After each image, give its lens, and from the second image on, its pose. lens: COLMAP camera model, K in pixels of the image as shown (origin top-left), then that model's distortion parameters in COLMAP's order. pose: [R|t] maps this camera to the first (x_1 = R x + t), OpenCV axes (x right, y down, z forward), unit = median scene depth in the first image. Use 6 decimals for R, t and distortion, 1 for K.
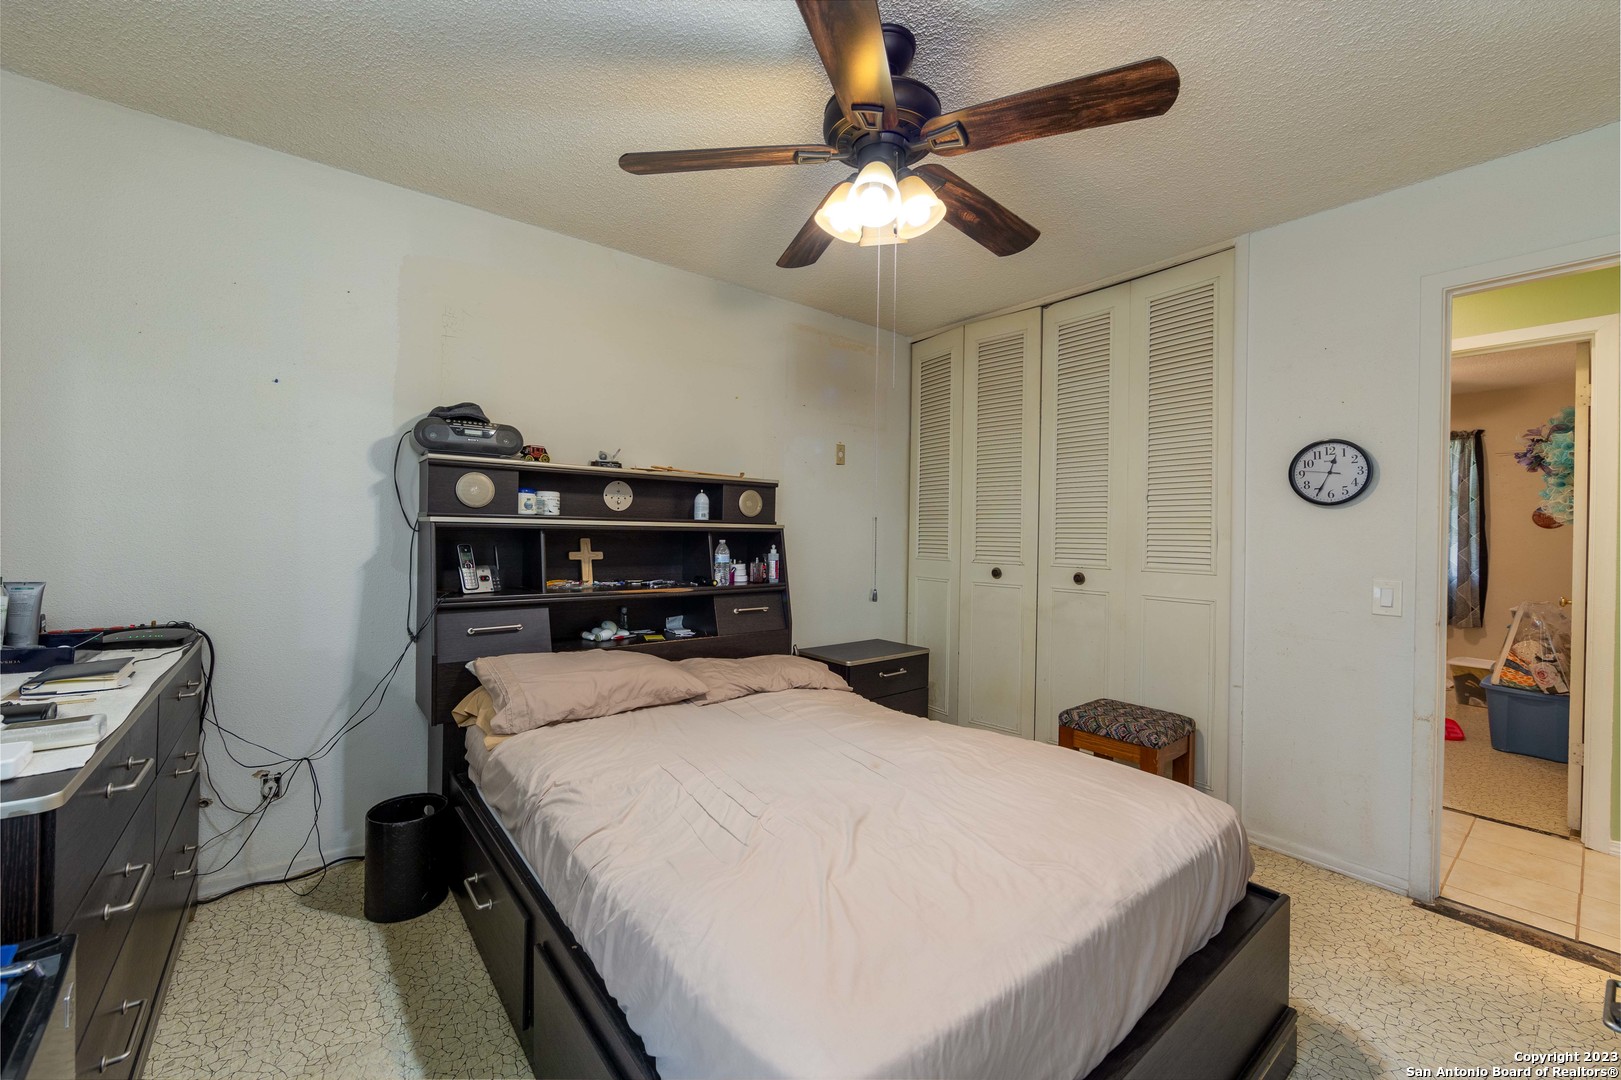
lens RADIAL K [[637.7, 0, 796.0], [0, 637.7, 540.1], [0, 0, 1]] dist [-0.001538, 0.000133]
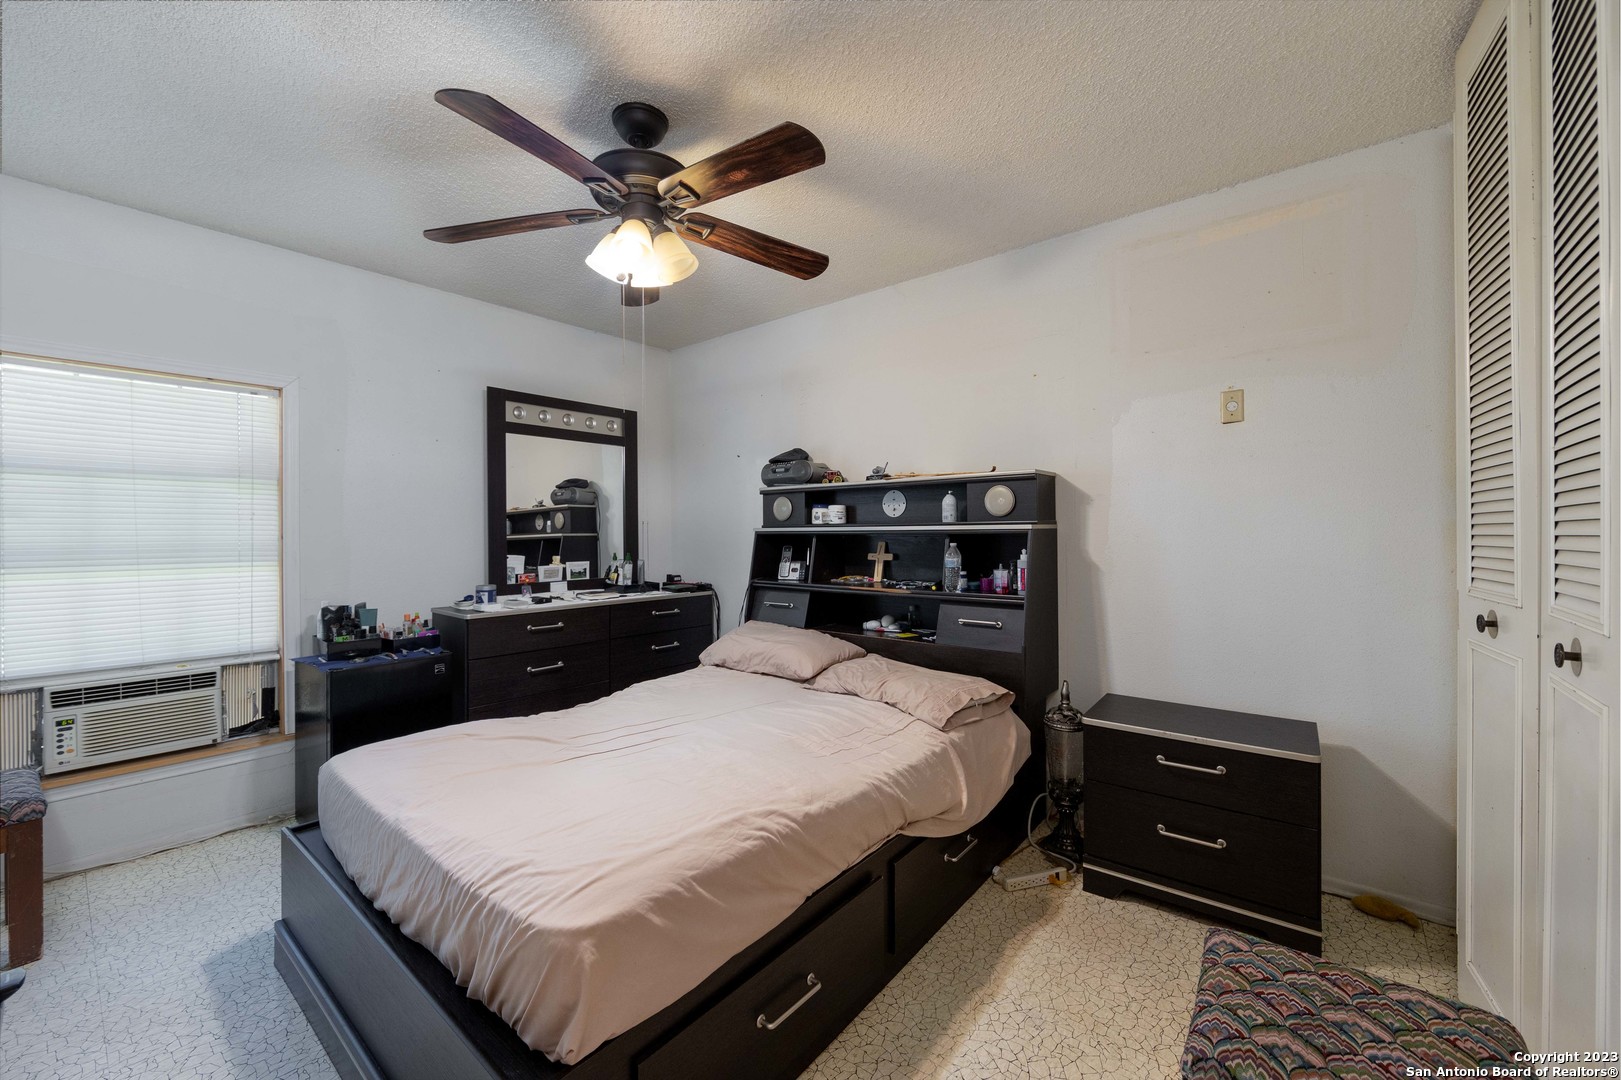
lens RADIAL K [[637.7, 0, 802.8], [0, 637.7, 536.6], [0, 0, 1]] dist [-0.001538, 0.000133]
pose [[0.216494, -0.014523, -0.976176, 0.795791], [-0.005424, 0.999856, -0.016078, 0.007132], [0.976269, 0.008775, 0.216384, 0.621715]]
